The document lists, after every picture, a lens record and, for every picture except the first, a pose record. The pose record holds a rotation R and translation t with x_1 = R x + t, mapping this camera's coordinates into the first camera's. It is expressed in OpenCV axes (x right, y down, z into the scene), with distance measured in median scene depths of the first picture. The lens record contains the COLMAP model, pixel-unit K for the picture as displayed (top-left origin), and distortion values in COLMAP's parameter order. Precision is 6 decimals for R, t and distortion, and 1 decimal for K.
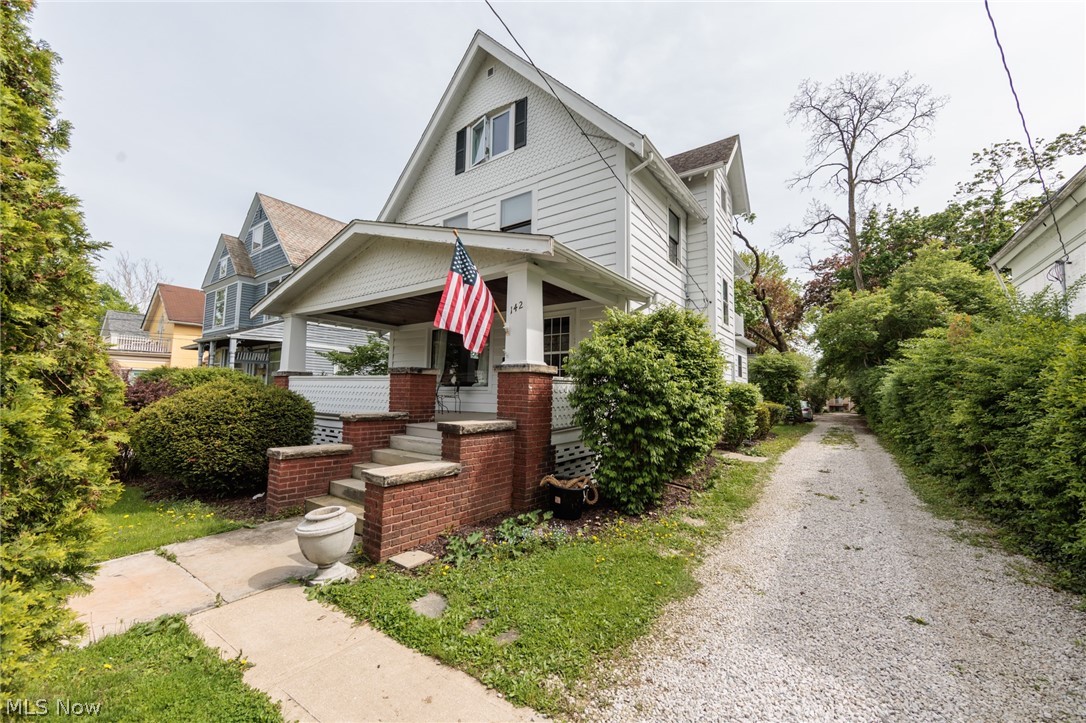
lens RADIAL K [[423.7, 0, 544.2], [0, 423.7, 363.0], [0, 0, 1]] dist [-0.009164, 0.002095]
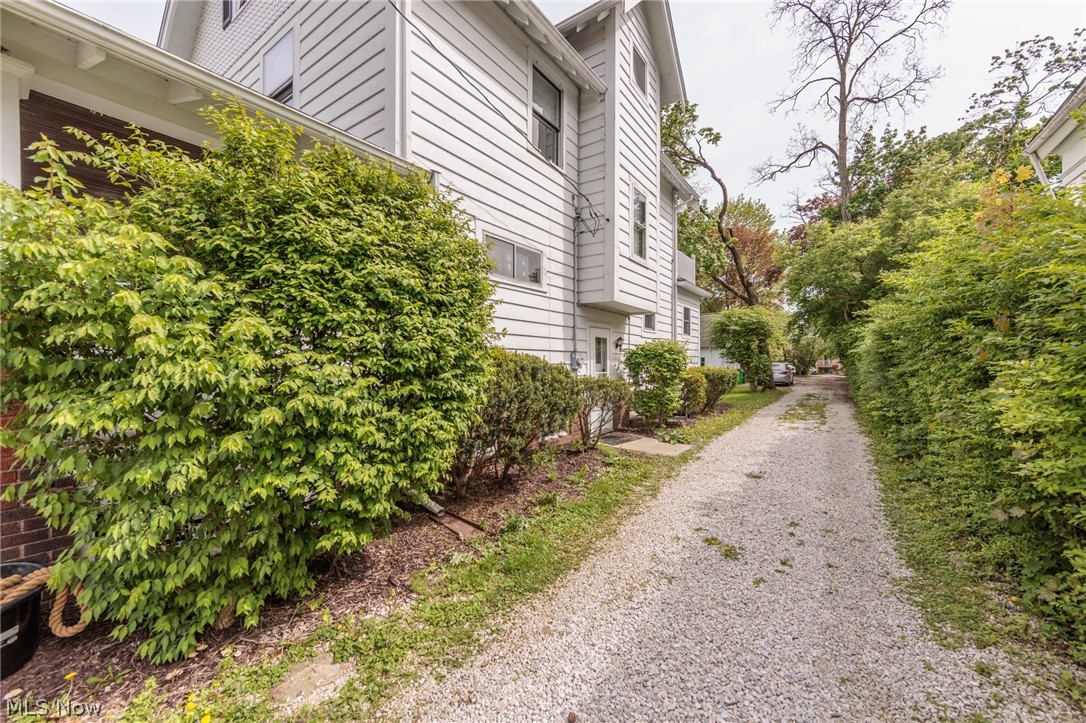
lens RADIAL K [[423.7, 0, 542.3], [0, 423.7, 362.9], [0, 0, 1]] dist [-0.009164, 0.002095]
pose [[0.999862, -0.015400, 0.006255, 0.144999], [0.014848, 0.996648, 0.080456, 0.013761], [-0.007473, -0.080352, 0.996739, 0.161240]]
